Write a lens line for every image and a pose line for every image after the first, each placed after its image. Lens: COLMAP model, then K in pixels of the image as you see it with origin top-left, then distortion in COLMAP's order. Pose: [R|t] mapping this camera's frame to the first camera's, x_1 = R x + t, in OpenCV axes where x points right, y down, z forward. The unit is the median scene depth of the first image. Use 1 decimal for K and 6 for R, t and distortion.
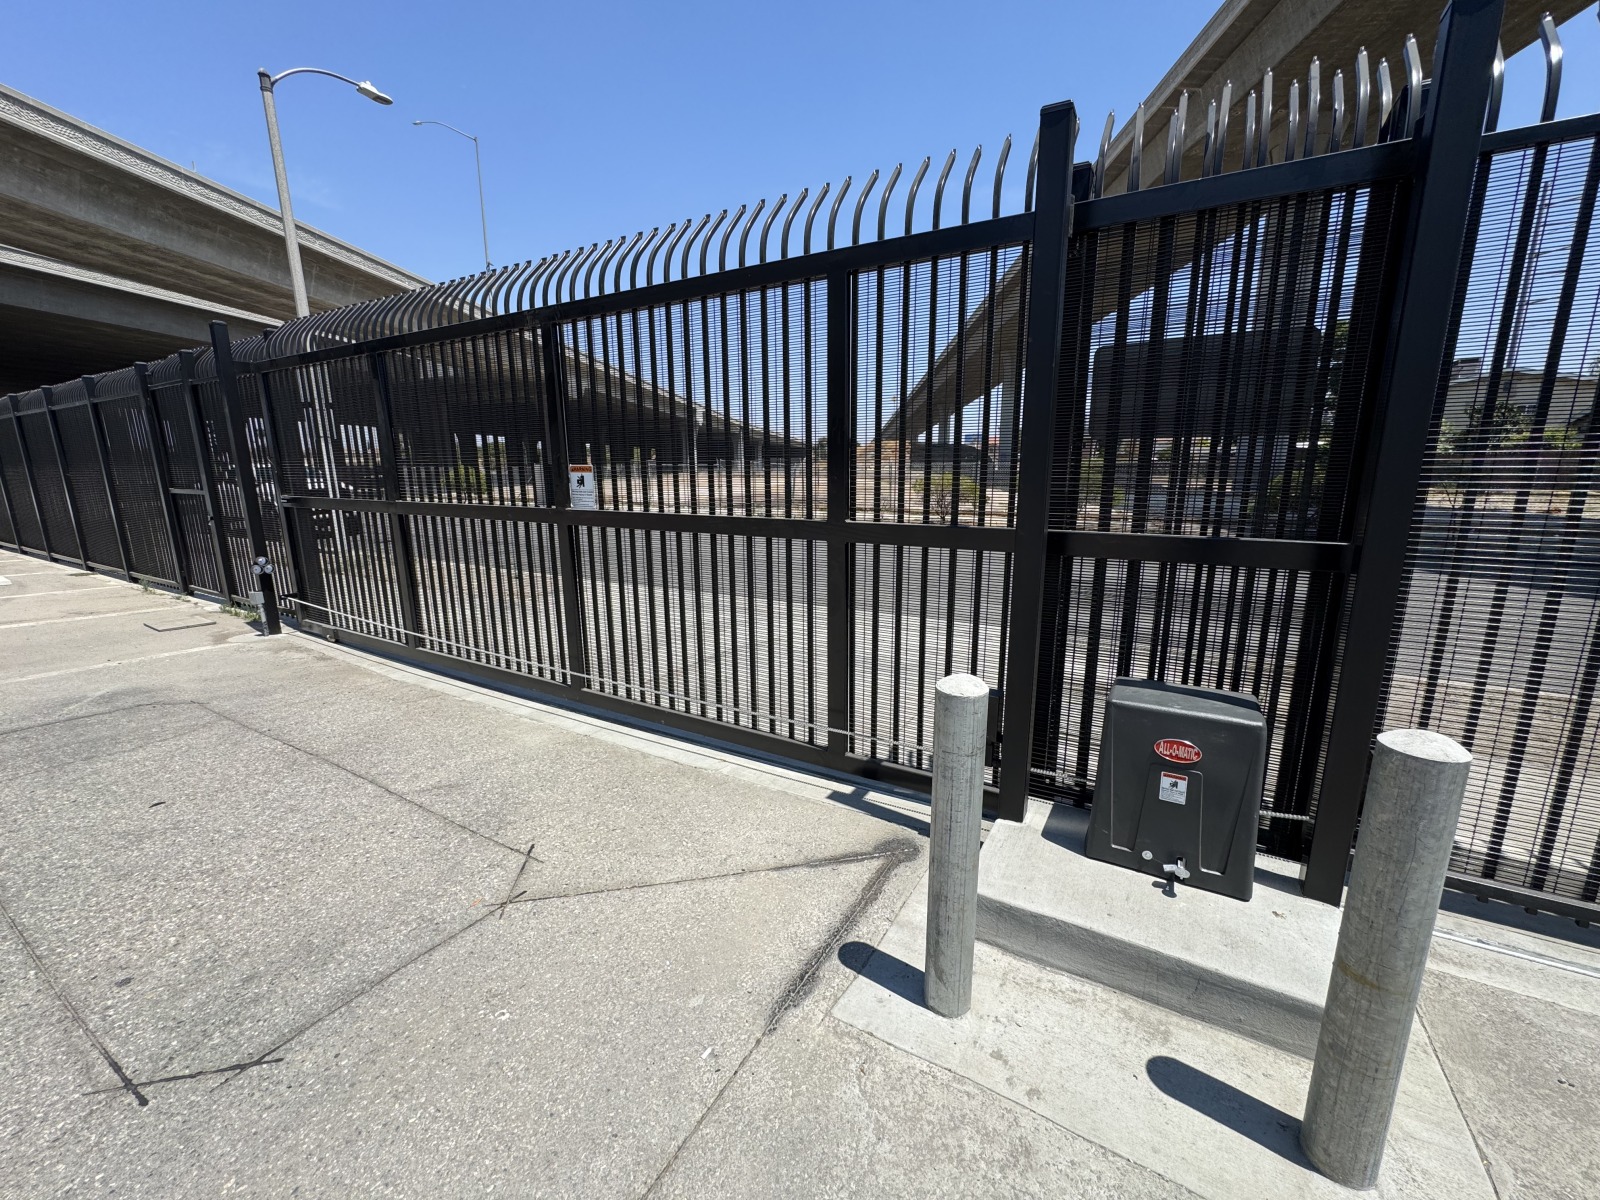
lens RADIAL K [[636.1, 0, 799.9], [0, 636.1, 597.8], [0, 0, 1]] dist [-0.004163, 0.000438]
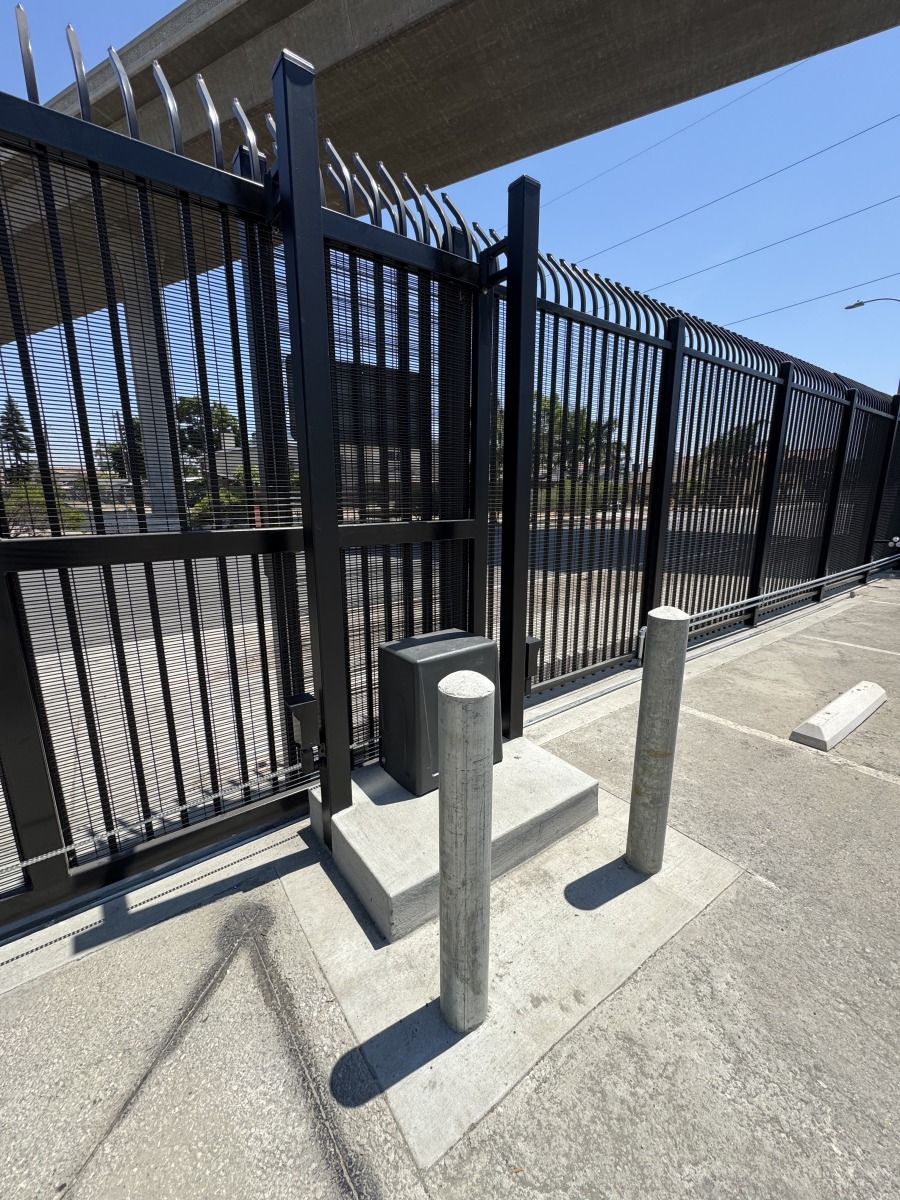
lens RADIAL K [[477.1, 0, 451.1], [0, 477.1, 597.9], [0, 0, 1]] dist [-0.004163, 0.000438]
pose [[0.390055, -0.190653, 0.900837, -0.263085], [0.185152, 0.974587, 0.126092, -0.055461], [-0.901984, 0.117609, 0.415443, 0.554519]]
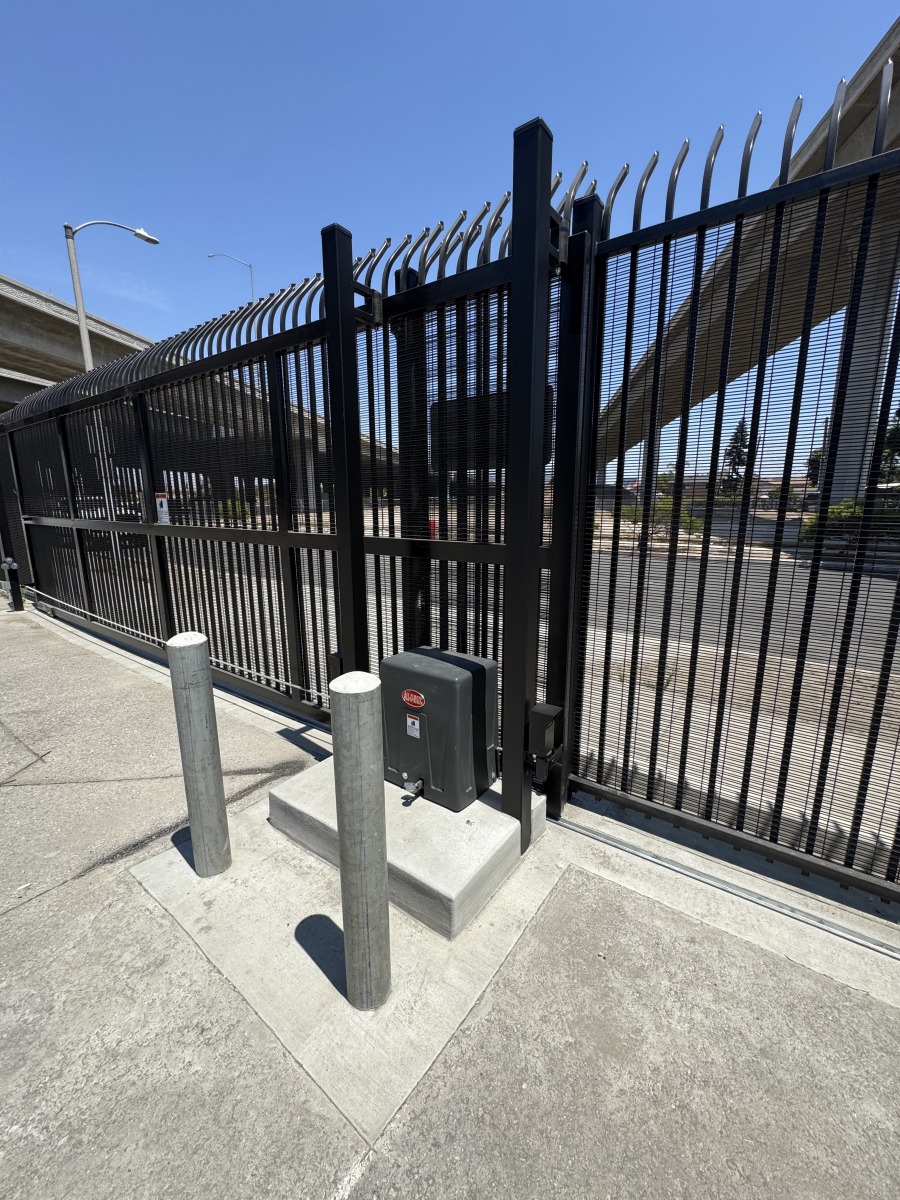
lens RADIAL K [[477.1, 0, 450.9], [0, 477.1, 599.1], [0, 0, 1]] dist [-0.004163, 0.000438]
pose [[0.996031, 0.022866, -0.086022, 0.714199], [-0.023211, 0.999726, -0.003006, 0.028928], [0.085929, 0.004991, 0.996289, -0.006858]]
